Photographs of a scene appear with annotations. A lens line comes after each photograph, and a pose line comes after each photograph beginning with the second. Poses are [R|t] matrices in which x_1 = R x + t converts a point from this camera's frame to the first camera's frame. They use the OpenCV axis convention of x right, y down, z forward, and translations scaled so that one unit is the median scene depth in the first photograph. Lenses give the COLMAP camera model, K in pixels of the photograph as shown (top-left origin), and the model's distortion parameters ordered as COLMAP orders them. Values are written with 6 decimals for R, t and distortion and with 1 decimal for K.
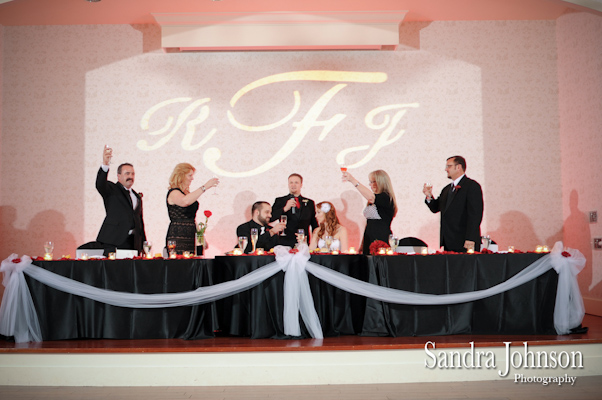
lens RADIAL K [[696.7, 0, 302.2], [0, 696.7, 160.3], [0, 0, 1]] dist [0.014108, 0.006733]
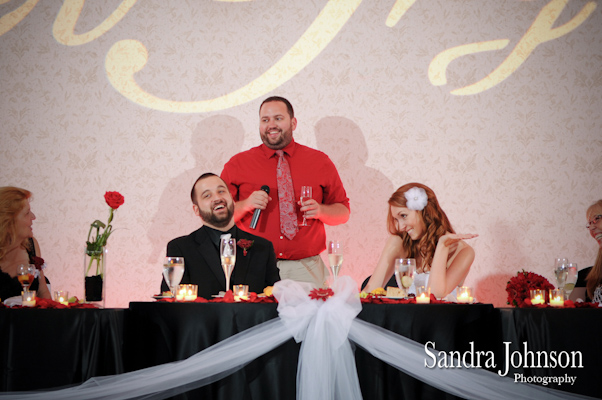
lens RADIAL K [[1907.9, 0, 289.9], [0, 1907.9, 201.8], [0, 0, 1]] dist [0.113918, 0.693966]
pose [[0.999358, 0.015294, -0.032413, 0.005490], [-0.012766, 0.996964, 0.076813, -0.010754], [0.033490, -0.076350, 0.996519, -0.129225]]
